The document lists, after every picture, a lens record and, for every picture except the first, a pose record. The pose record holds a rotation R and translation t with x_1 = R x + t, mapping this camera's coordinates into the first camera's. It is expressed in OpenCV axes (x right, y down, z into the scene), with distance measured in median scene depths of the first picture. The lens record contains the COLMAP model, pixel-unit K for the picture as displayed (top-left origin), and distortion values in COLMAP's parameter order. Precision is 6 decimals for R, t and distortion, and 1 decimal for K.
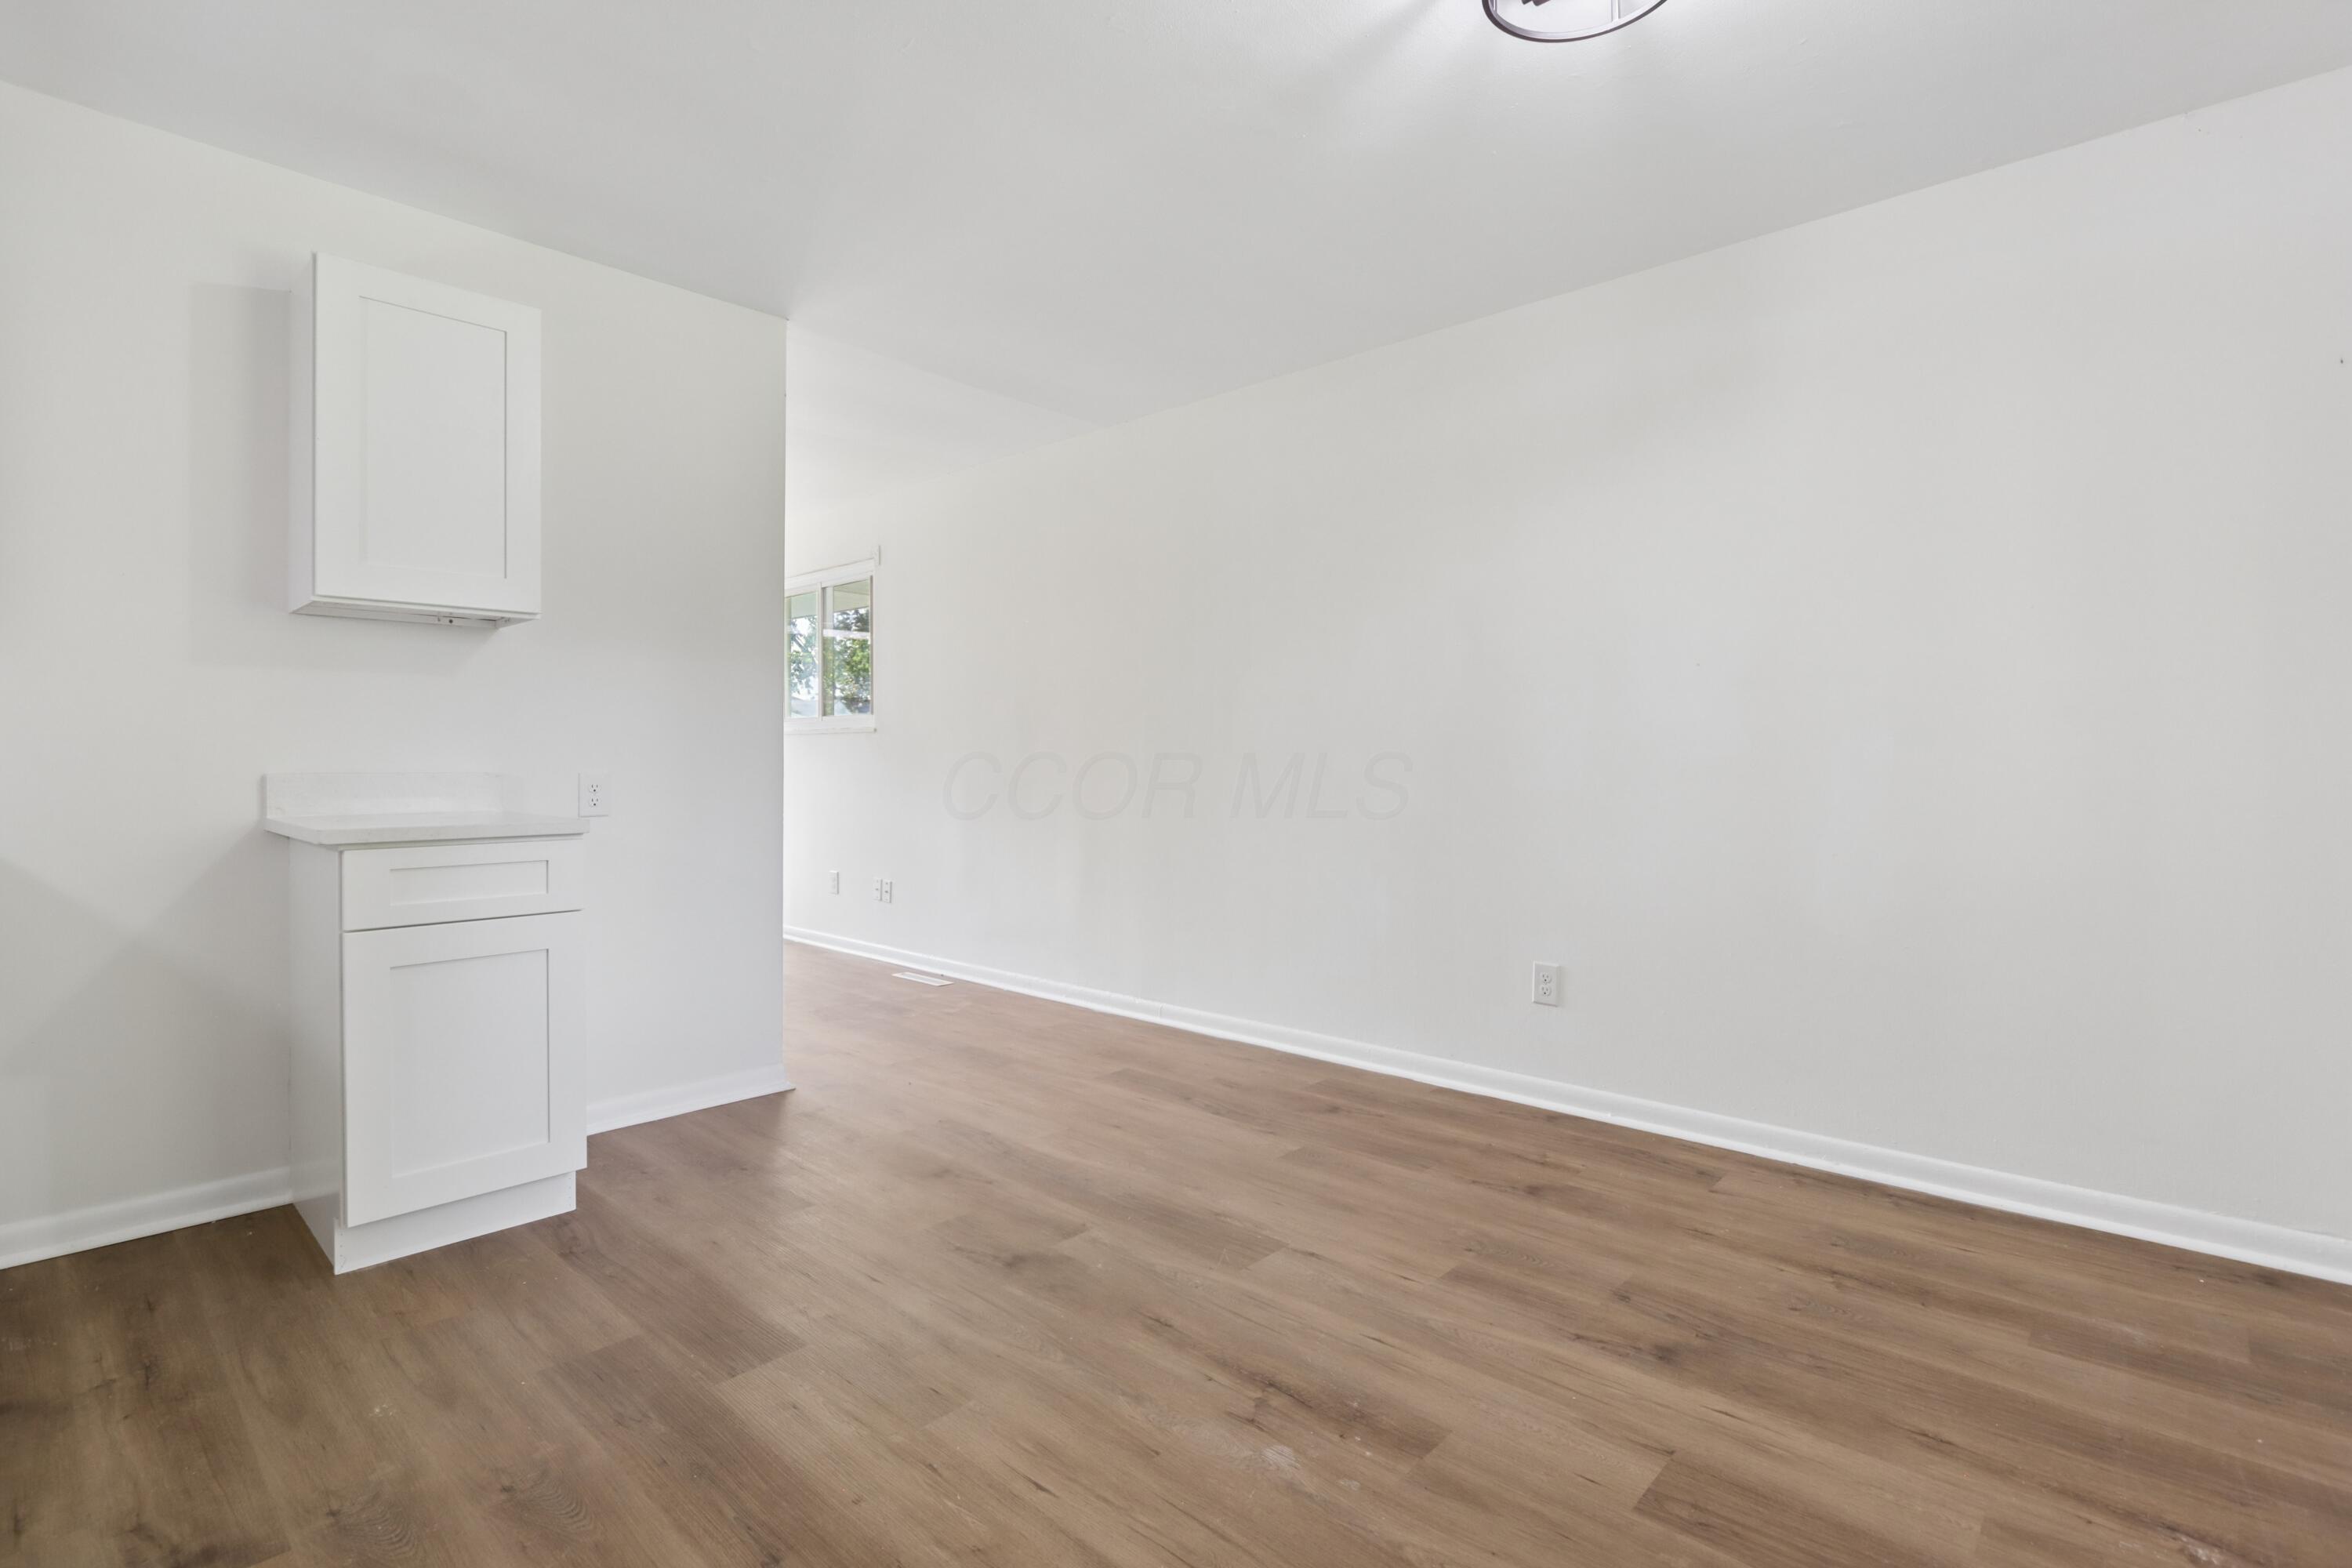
lens RADIAL K [[1105.3, 0, 1183.2], [0, 1105.3, 771.5], [0, 0, 1]] dist [-0.010872, 0.001662]
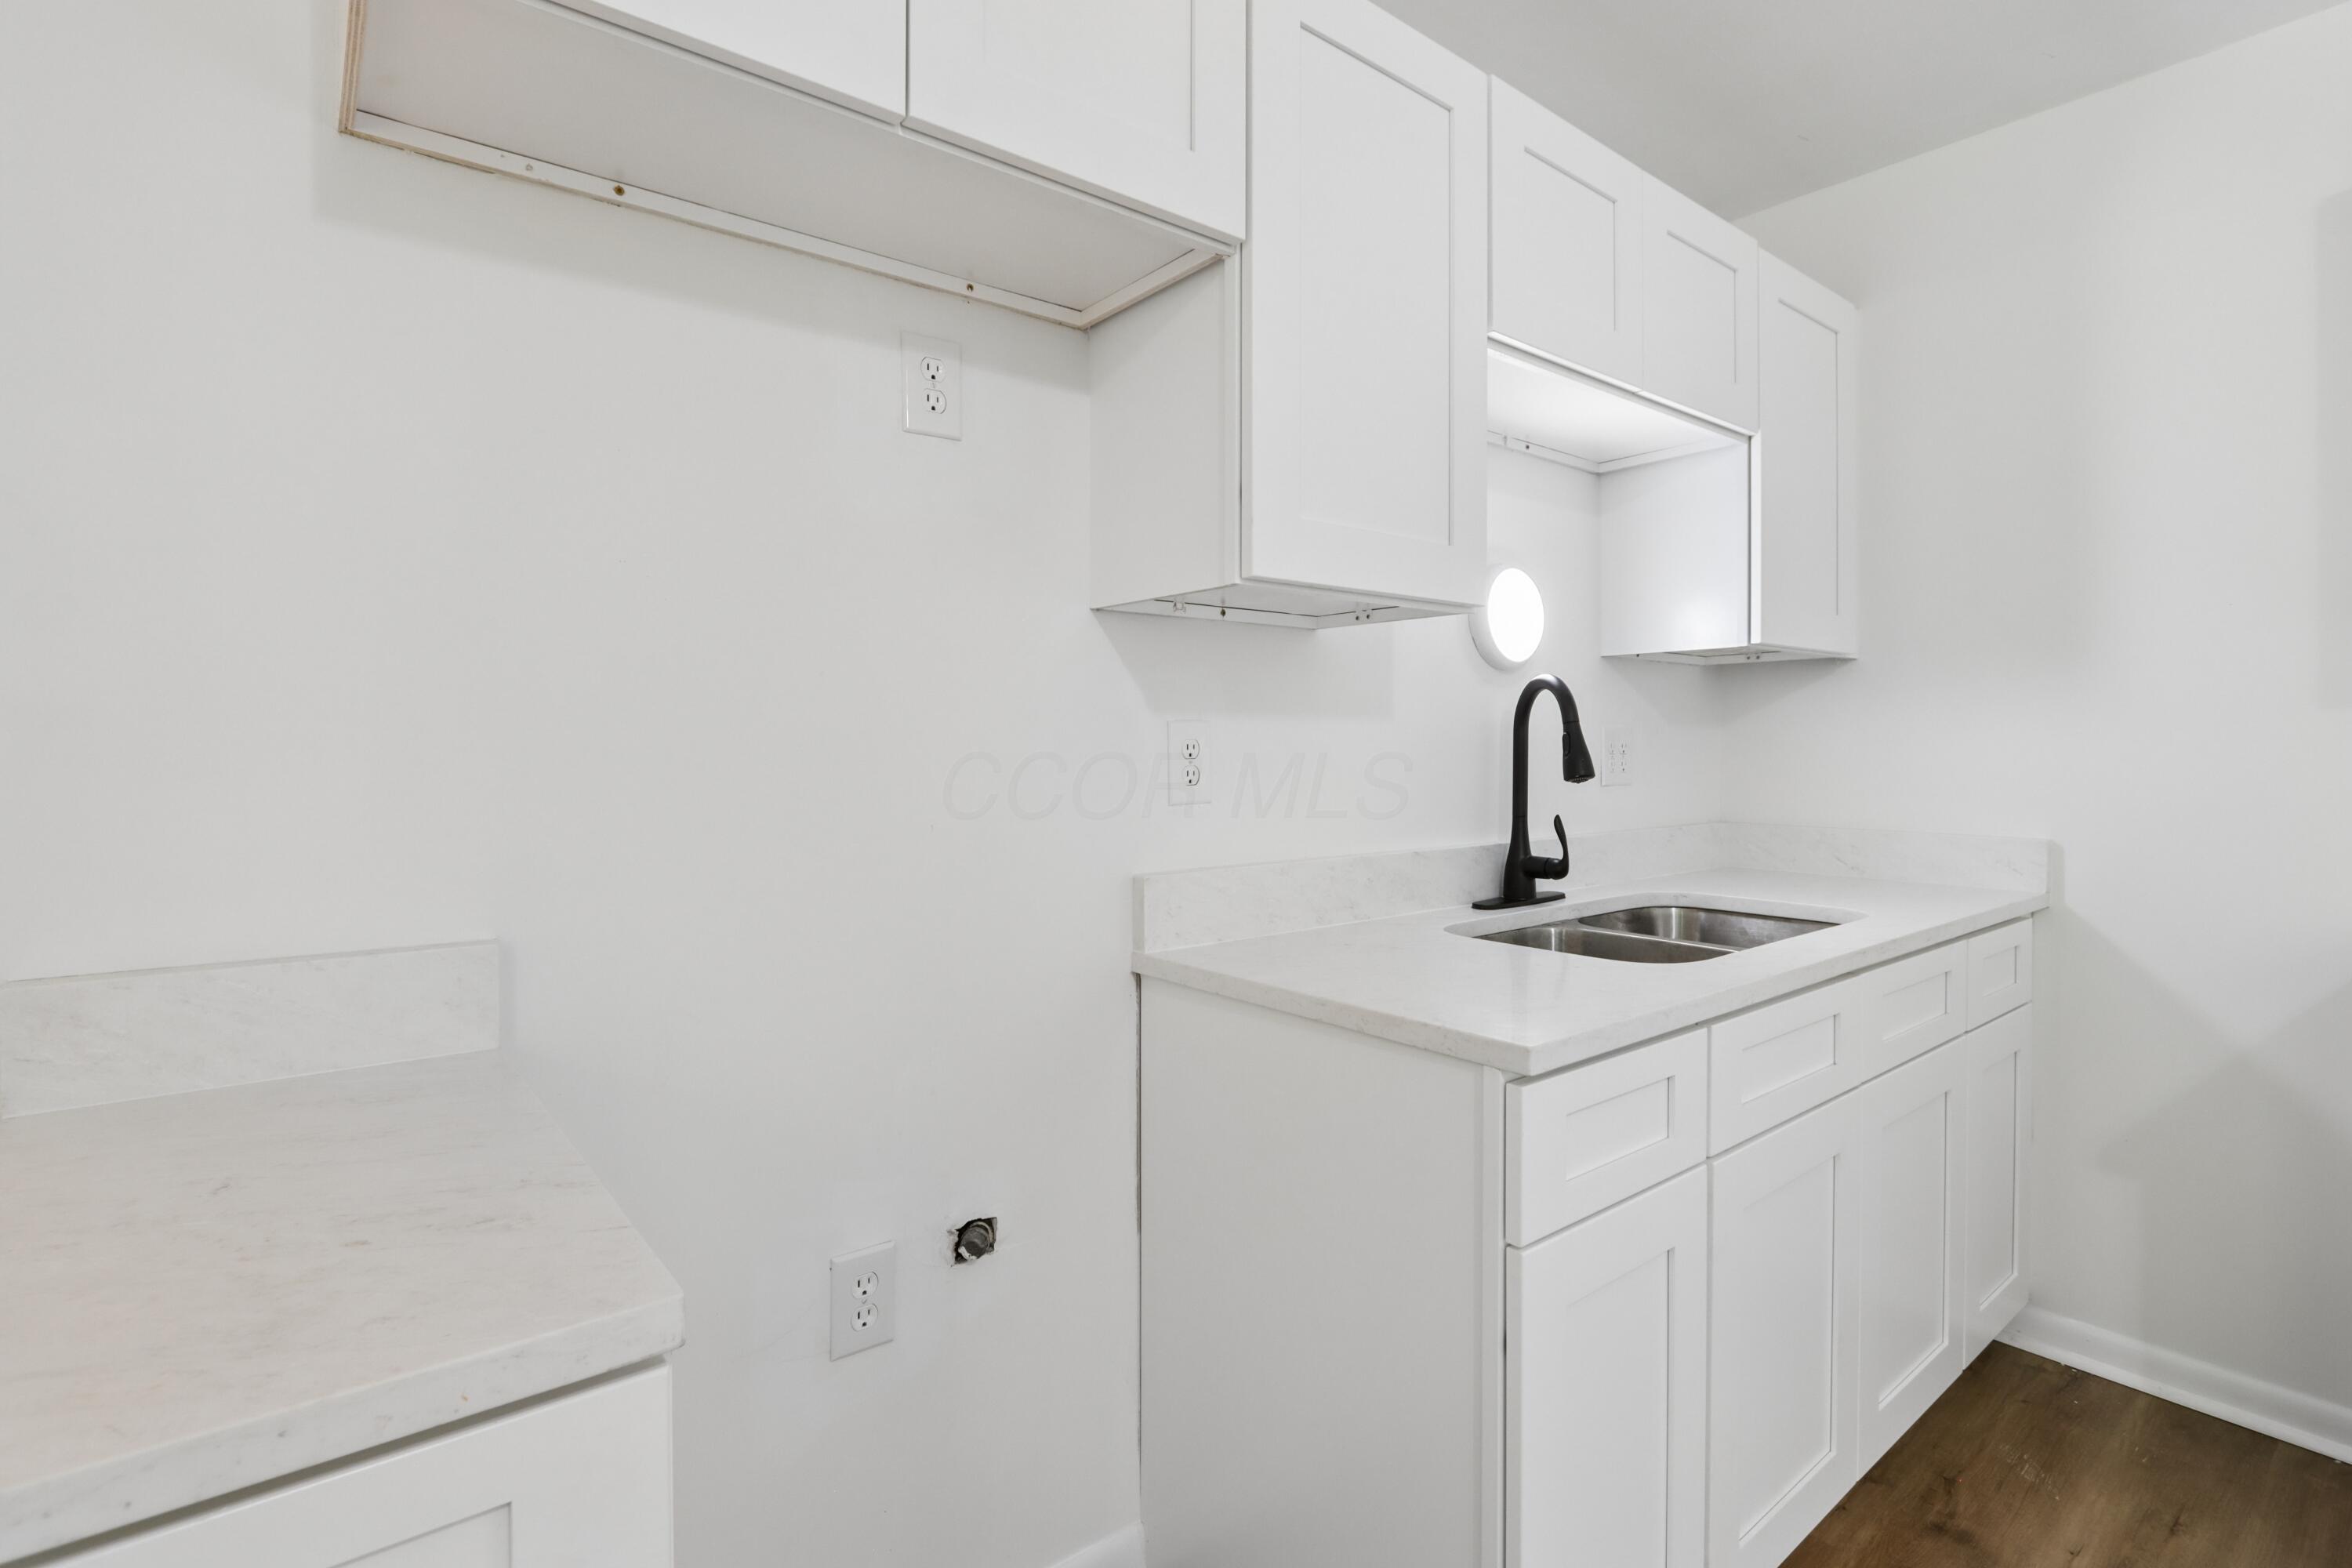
lens RADIAL K [[1105.3, 0, 1156.9], [0, 1105.3, 758.3], [0, 0, 1]] dist [-0.010872, 0.001662]
pose [[-0.164489, 0.009781, -0.986330, -0.032882], [-0.005851, 0.999924, 0.010891, -0.072254], [0.986362, 0.007562, -0.164419, 0.357152]]
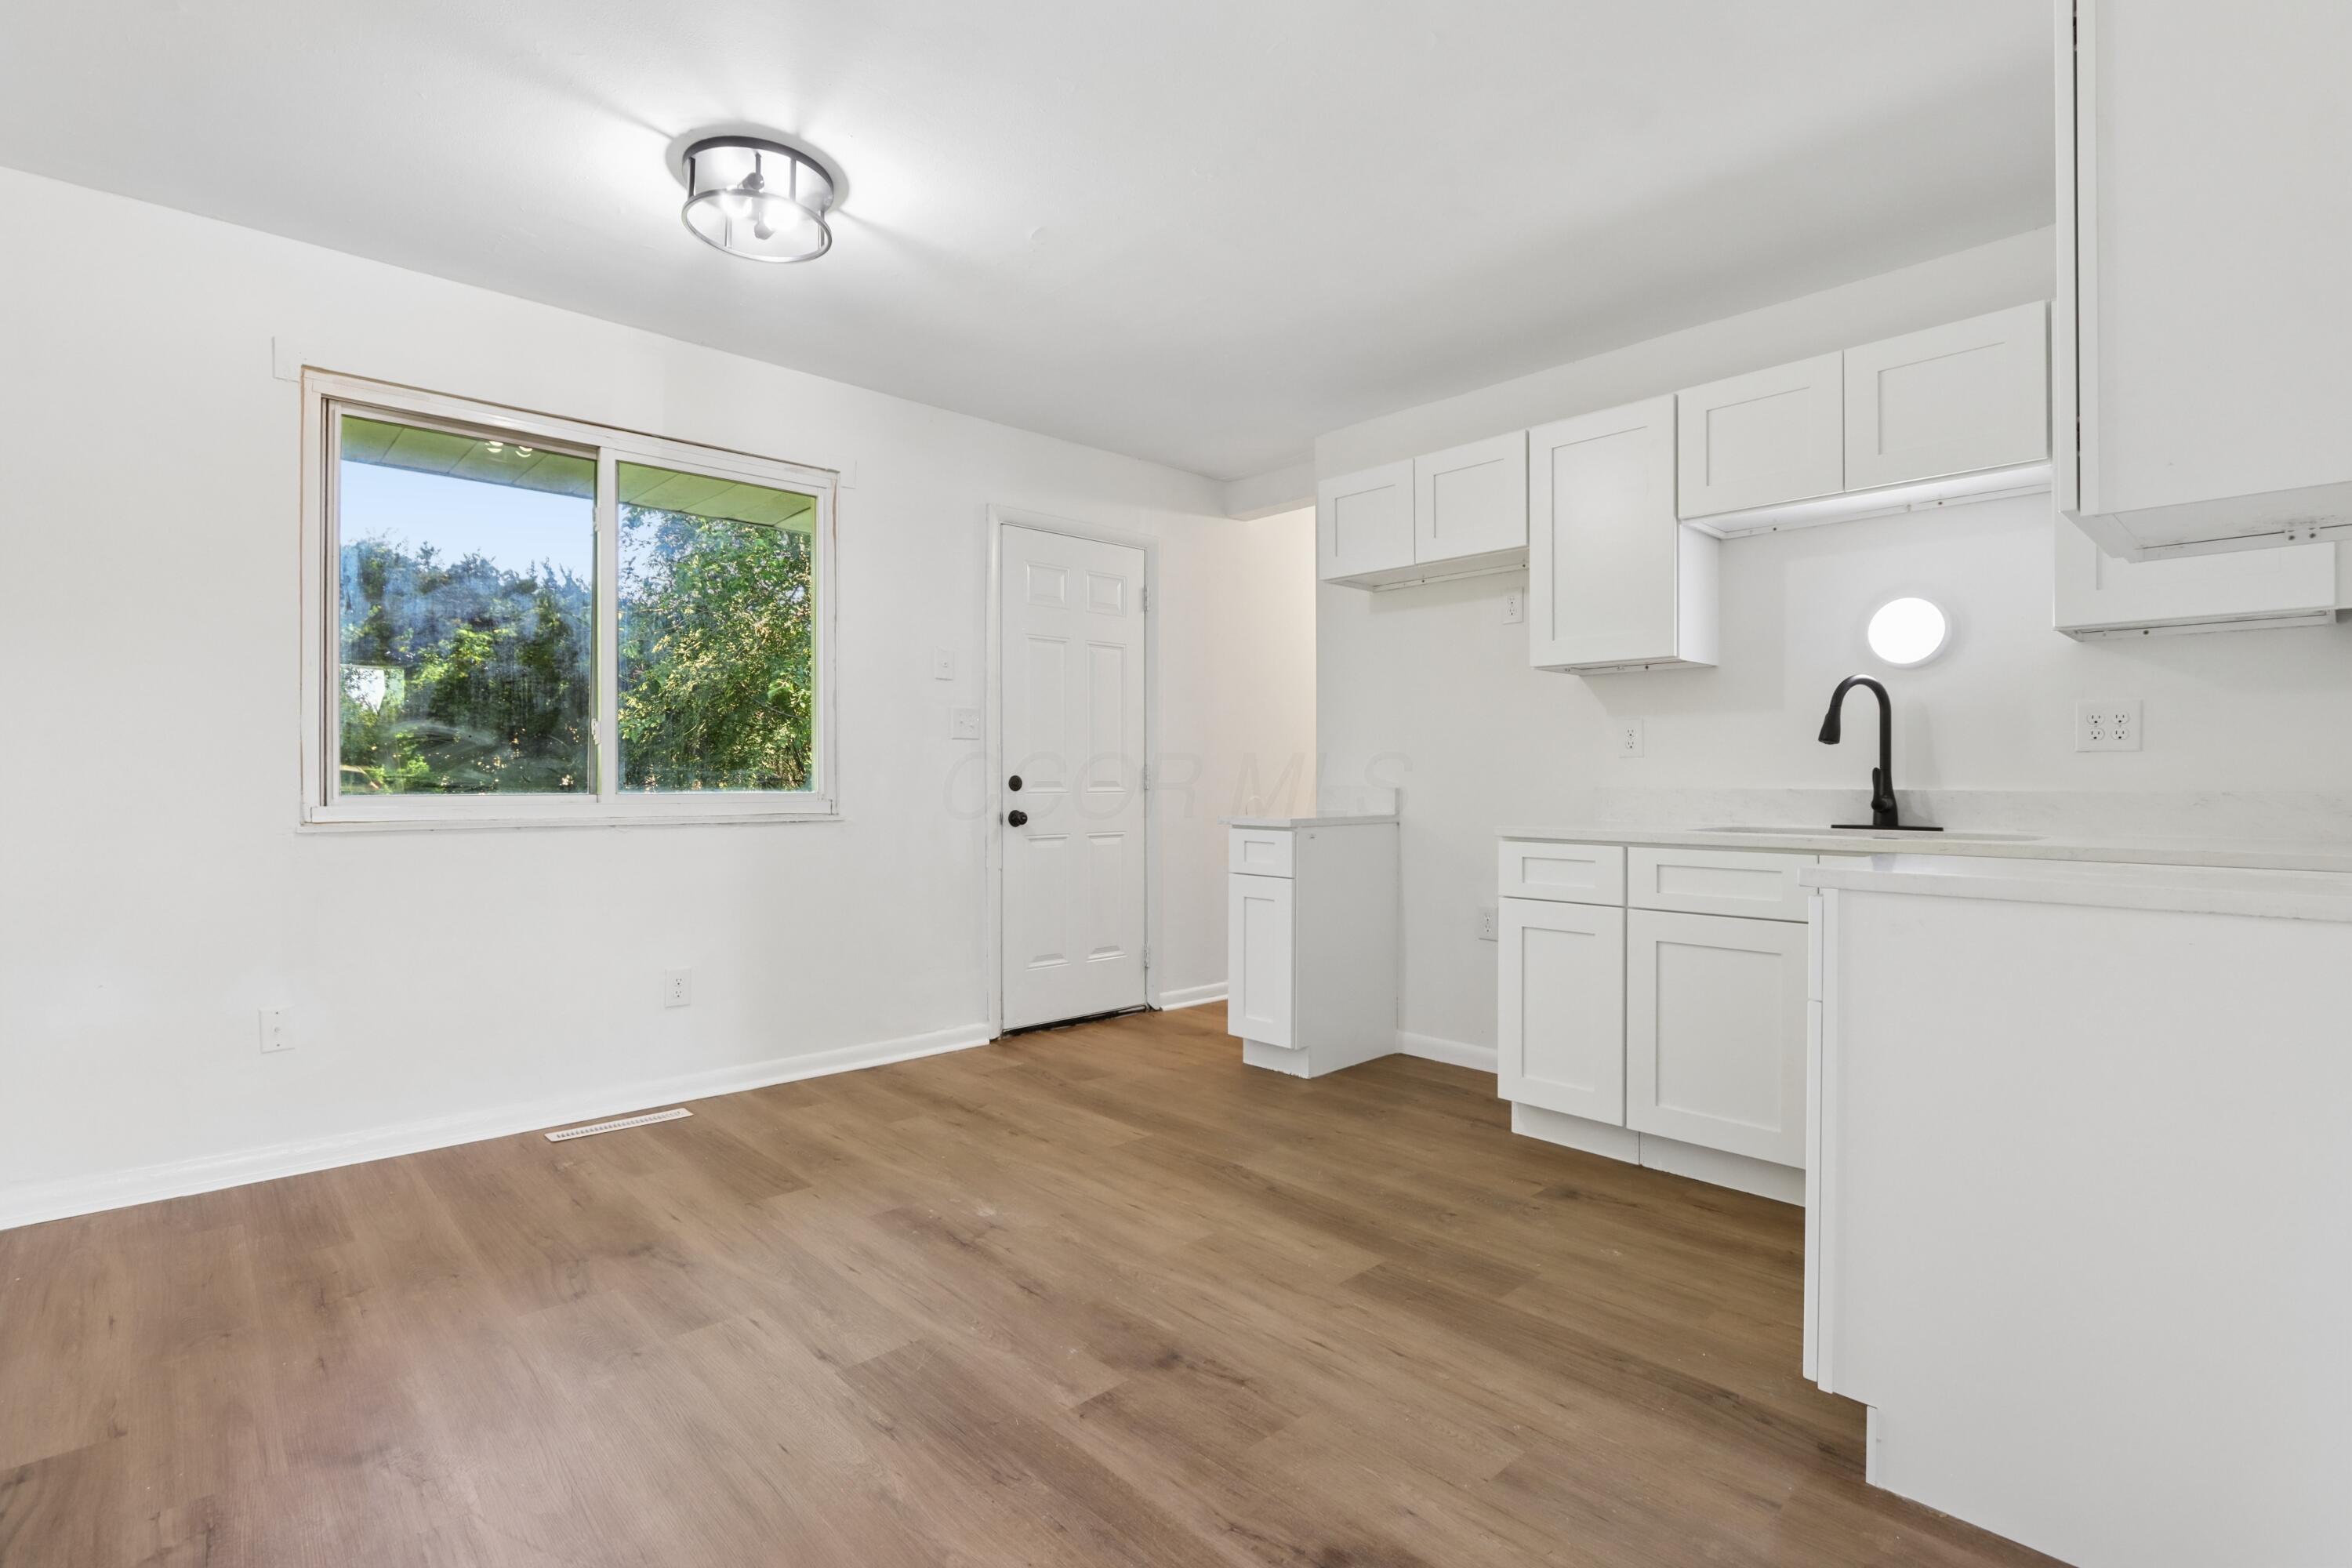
lens RADIAL K [[1105.3, 0, 1167.4], [0, 1105.3, 766.9], [0, 0, 1]] dist [-0.010872, 0.001662]
pose [[-0.996241, -0.003098, 0.086565, -0.227570], [-0.003055, 0.999995, 0.000634, -0.019217], [-0.086567, 0.000367, -0.996246, 1.884770]]
